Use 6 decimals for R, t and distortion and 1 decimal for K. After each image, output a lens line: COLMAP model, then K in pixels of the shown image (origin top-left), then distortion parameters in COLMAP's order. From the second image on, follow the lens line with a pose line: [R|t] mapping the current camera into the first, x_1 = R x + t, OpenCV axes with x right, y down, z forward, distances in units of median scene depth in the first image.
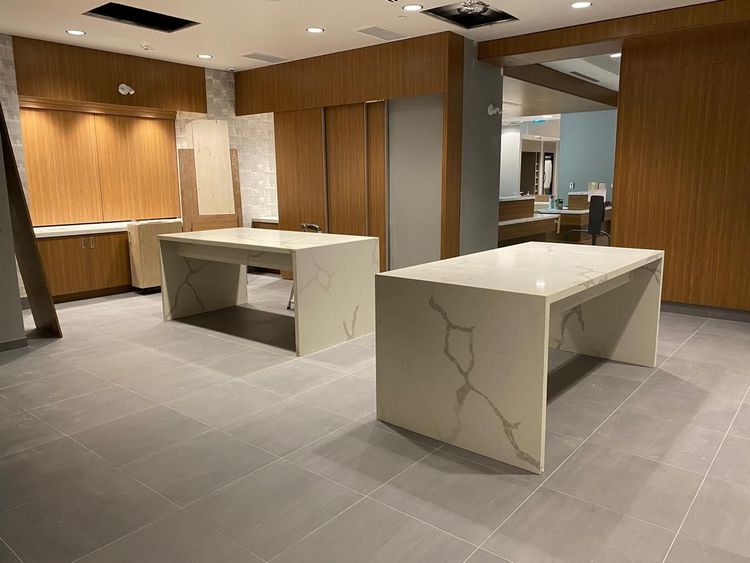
lens RADIAL K [[574.3, 0, 370.1], [0, 574.3, 279.8], [0, 0, 1]] dist [0.001312, -0.000872]
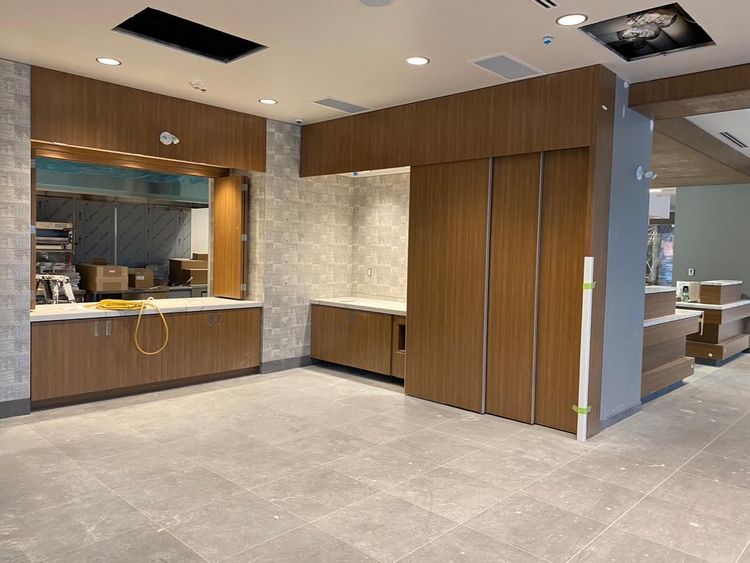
lens RADIAL K [[574.3, 0, 378.2], [0, 574.3, 282.8], [0, 0, 1]] dist [0.001312, -0.000872]
pose [[0.997359, 0.035913, -0.063126, -0.068173], [-0.043311, 0.991825, -0.120027, -0.042985], [0.058300, 0.122444, 0.990762, 0.222533]]
